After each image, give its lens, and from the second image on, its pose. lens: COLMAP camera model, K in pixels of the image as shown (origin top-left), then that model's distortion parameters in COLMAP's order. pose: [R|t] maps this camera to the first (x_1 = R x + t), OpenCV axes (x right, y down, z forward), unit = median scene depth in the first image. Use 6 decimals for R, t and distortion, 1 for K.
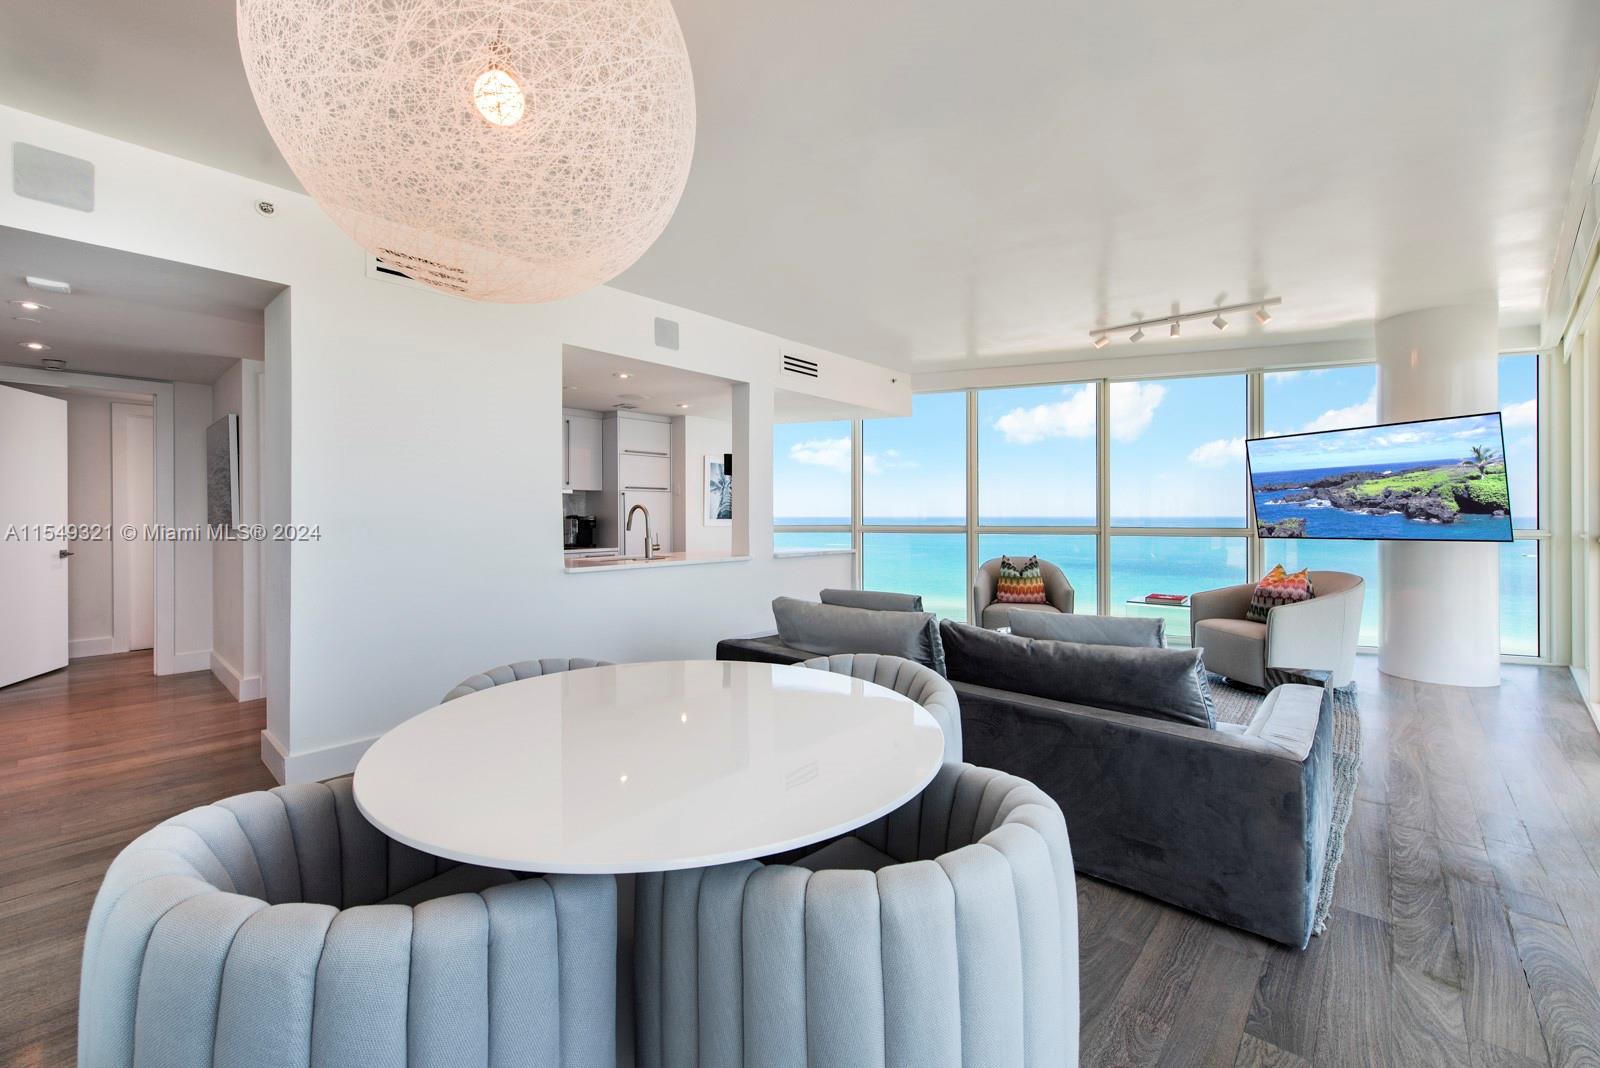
lens RADIAL K [[629.7, 0, 799.2], [0, 629.7, 513.0], [0, 0, 1]] dist [-0.000087, -0.000014]
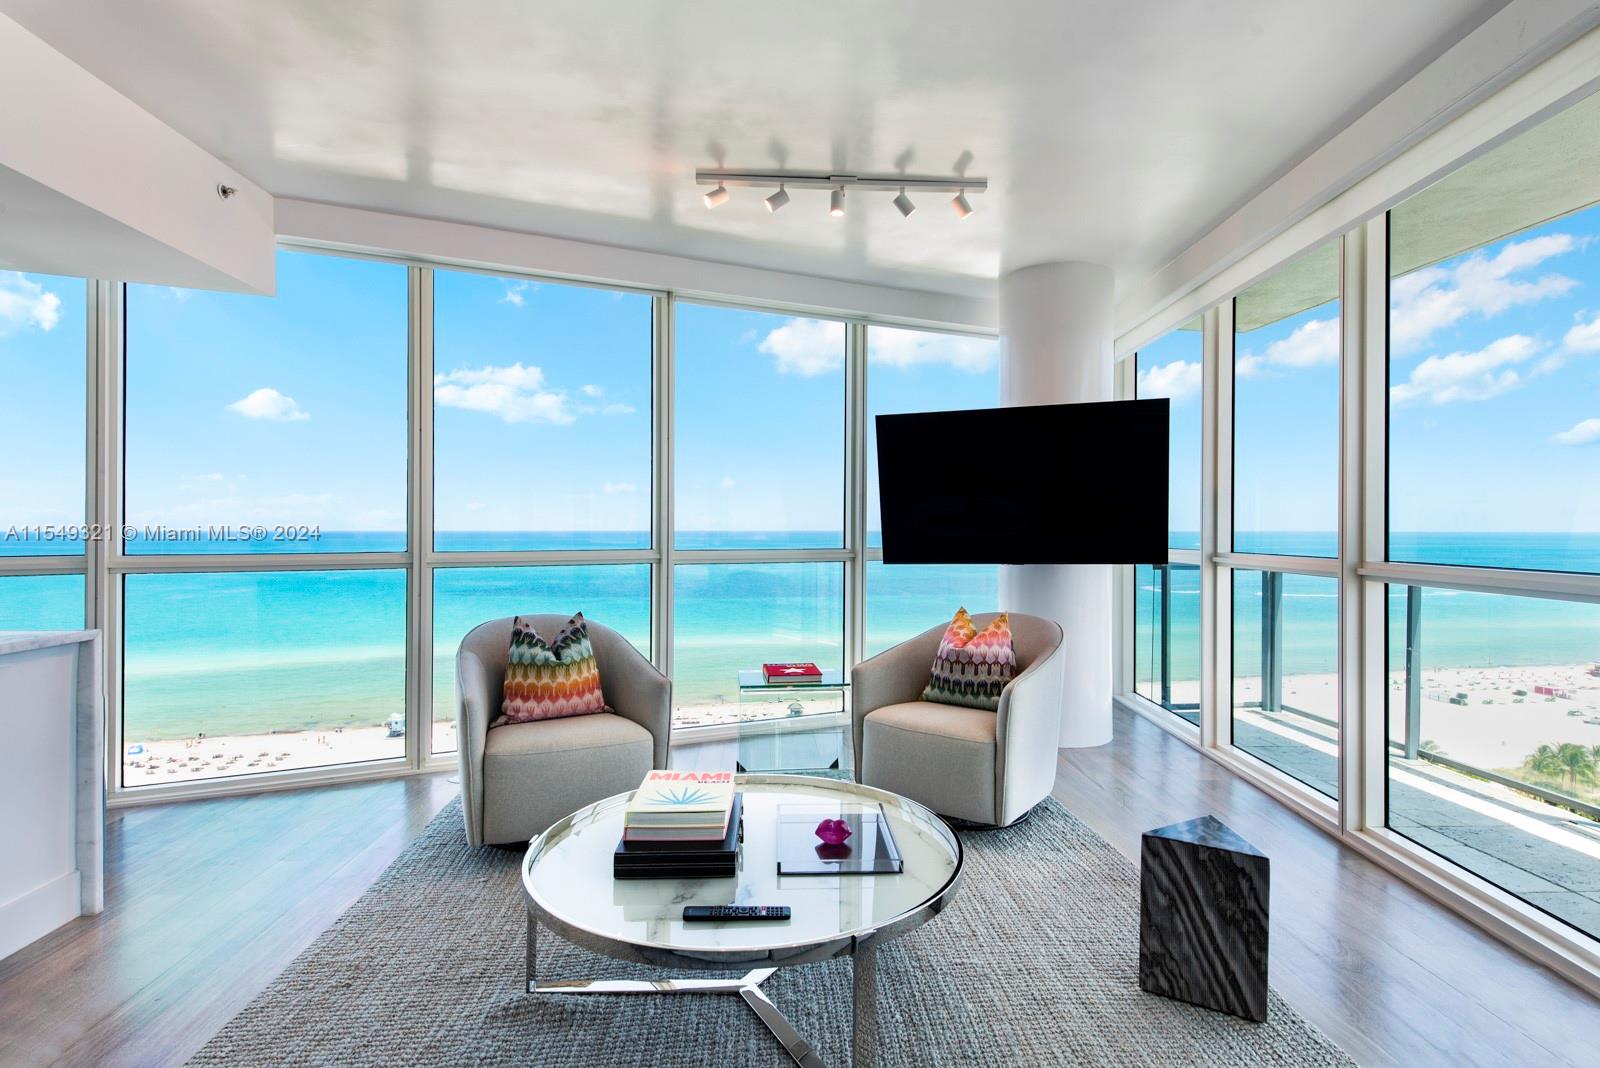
lens RADIAL K [[822.0, 0, 798.6], [0, 822.0, 525.5], [0, 0, 1]] dist [-0.001678, -0.000527]
pose [[0.704811, 0.004880, 0.709378, 0.044868], [-0.004384, 0.999987, -0.002523, 0.001101], [-0.709382, -0.001332, 0.704823, 0.441778]]
